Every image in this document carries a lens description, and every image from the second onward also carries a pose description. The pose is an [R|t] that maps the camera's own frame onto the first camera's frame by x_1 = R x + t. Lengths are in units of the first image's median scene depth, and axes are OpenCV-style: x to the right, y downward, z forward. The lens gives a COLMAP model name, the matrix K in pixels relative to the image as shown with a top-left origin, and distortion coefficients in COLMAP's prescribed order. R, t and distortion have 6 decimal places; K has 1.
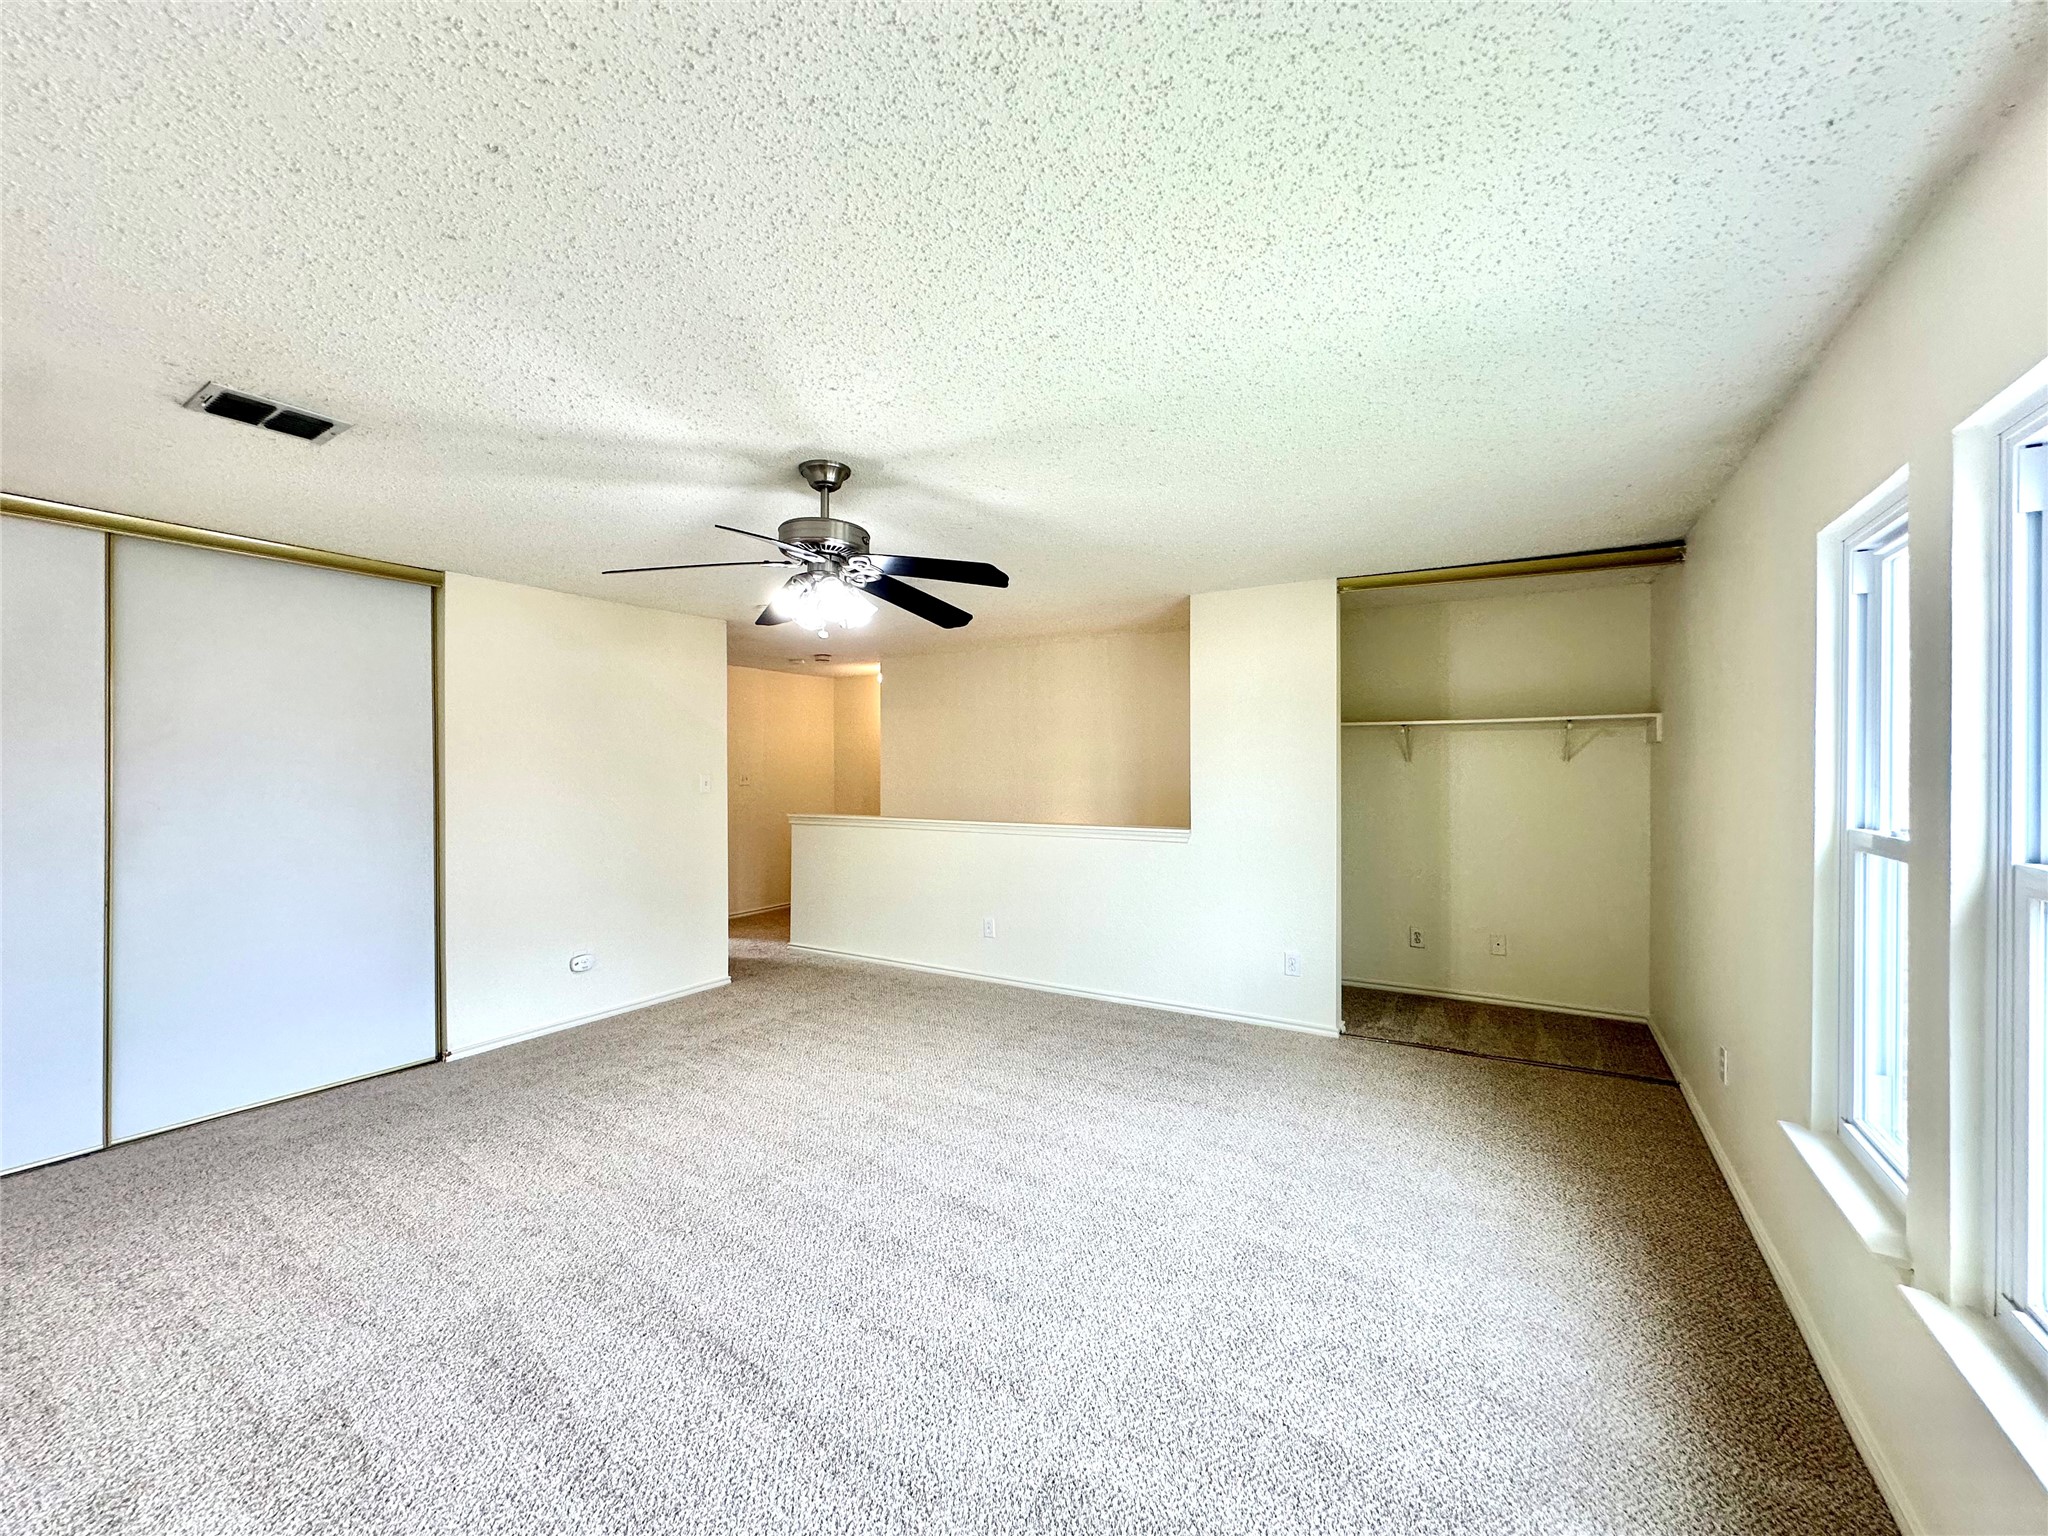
lens RADIAL K [[817.0, 0, 1024.0], [0, 817.0, 768.0], [0, 0, 1]] dist [-0.002569, 0.000109]
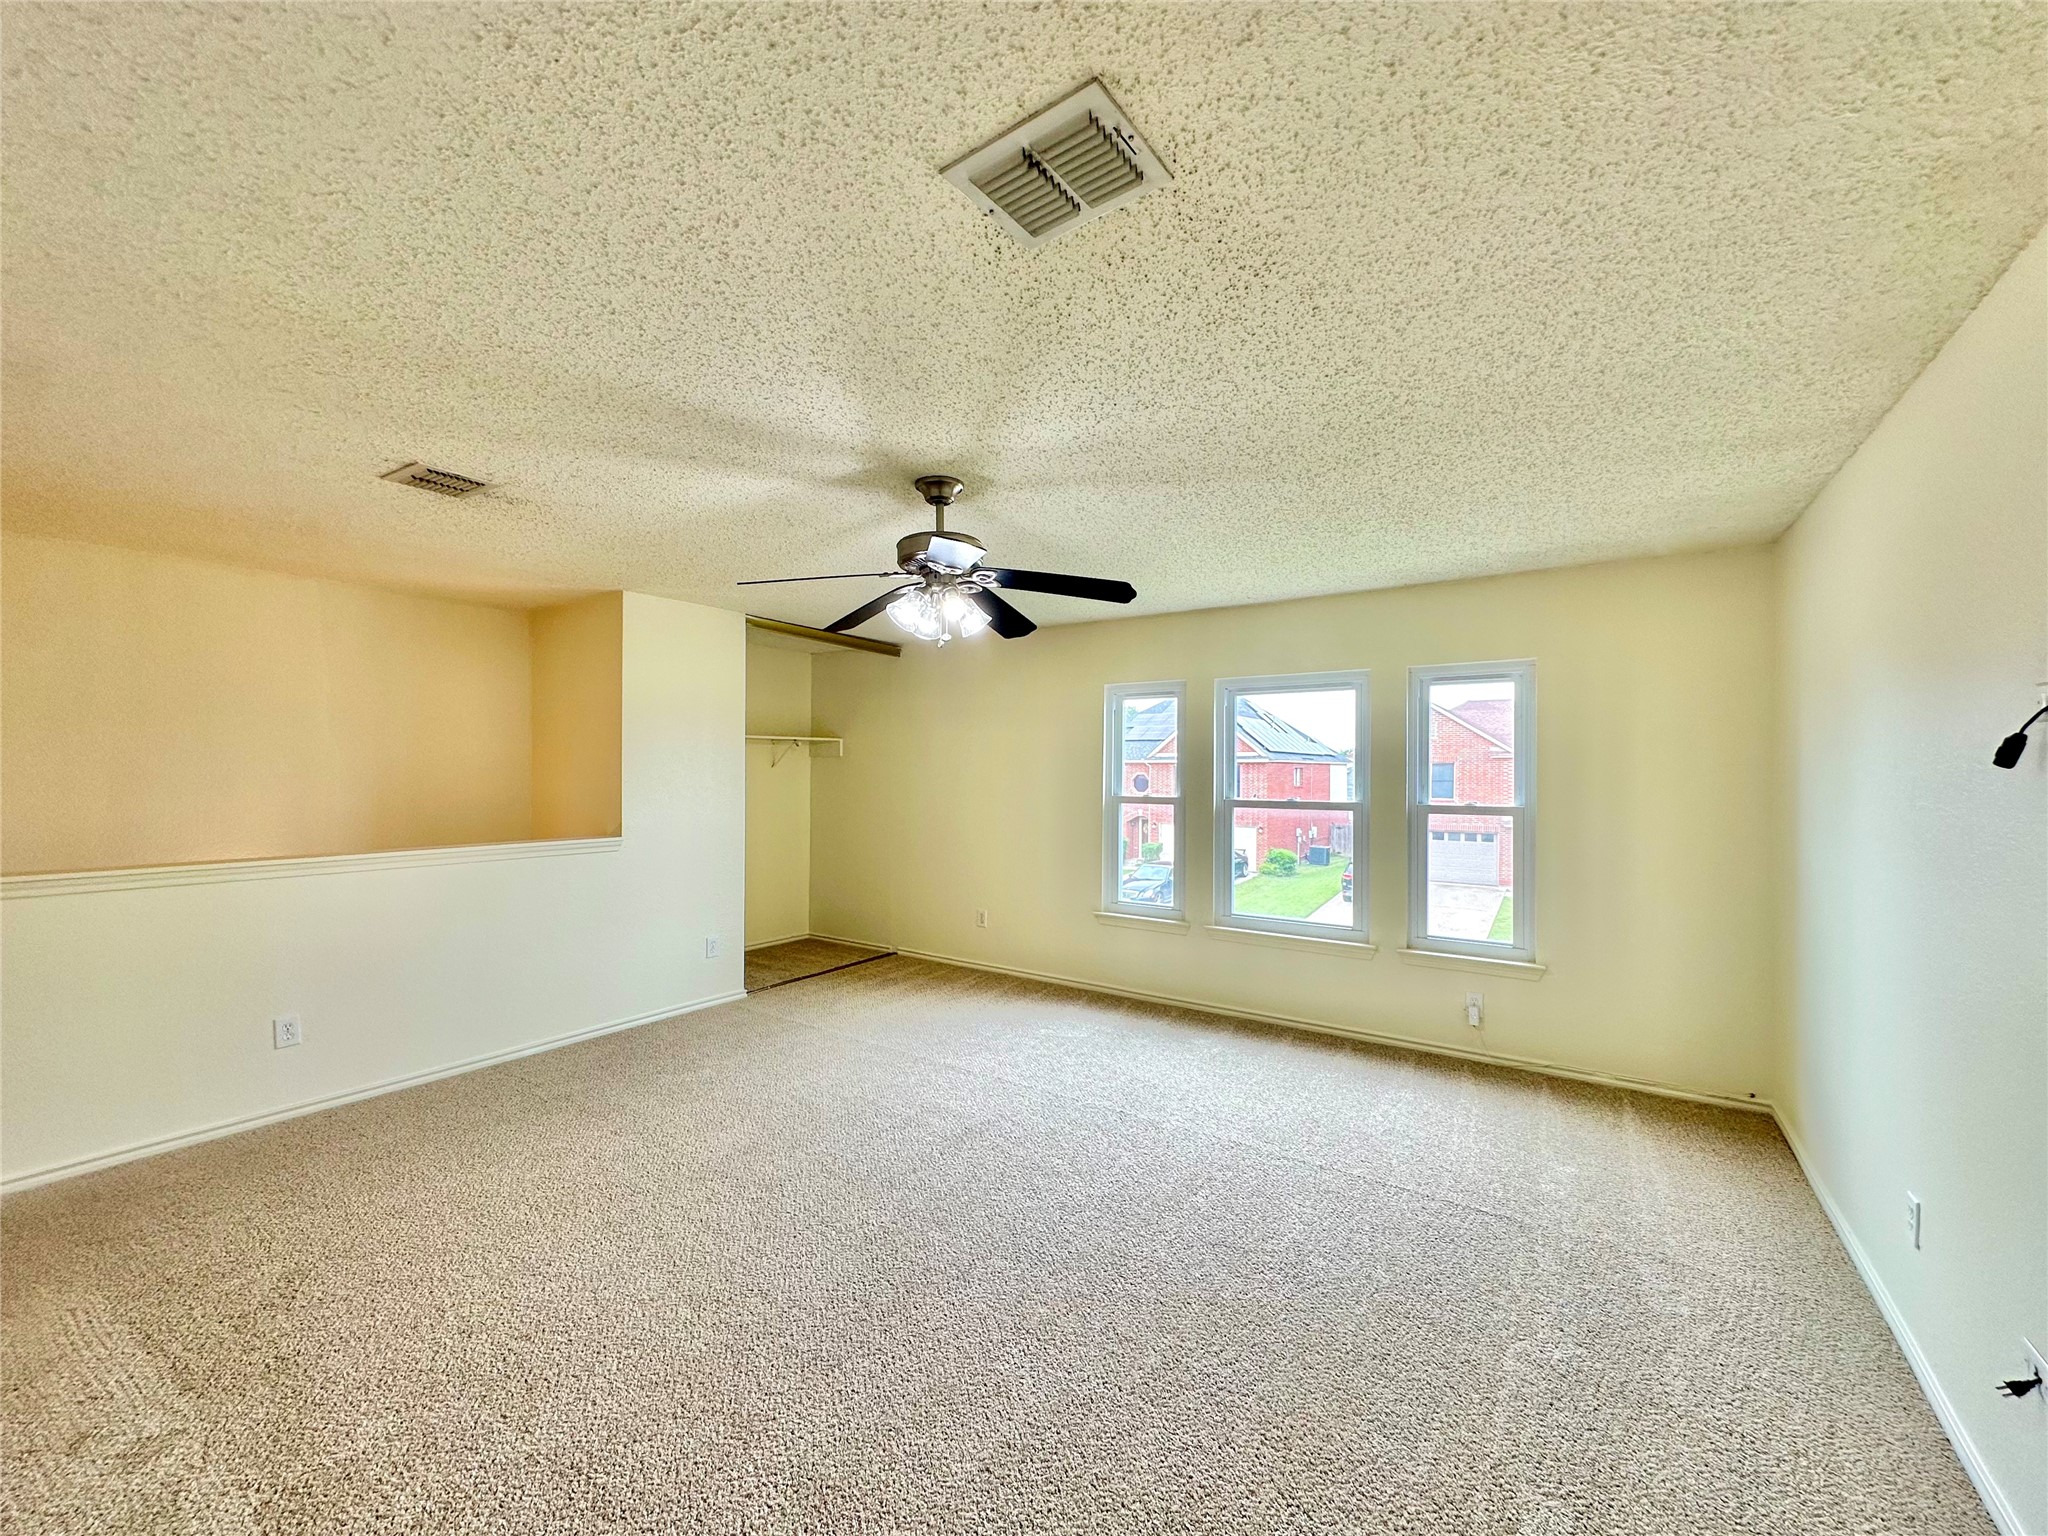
lens RADIAL K [[817.0, 0, 1024.0], [0, 817.0, 768.0], [0, 0, 1]] dist [-0.002569, 0.000109]
pose [[0.075260, 0.001196, 0.997163, -0.797749], [-0.000380, 0.999999, -0.001171, -0.003384], [-0.997164, -0.000290, 0.075260, 0.517534]]
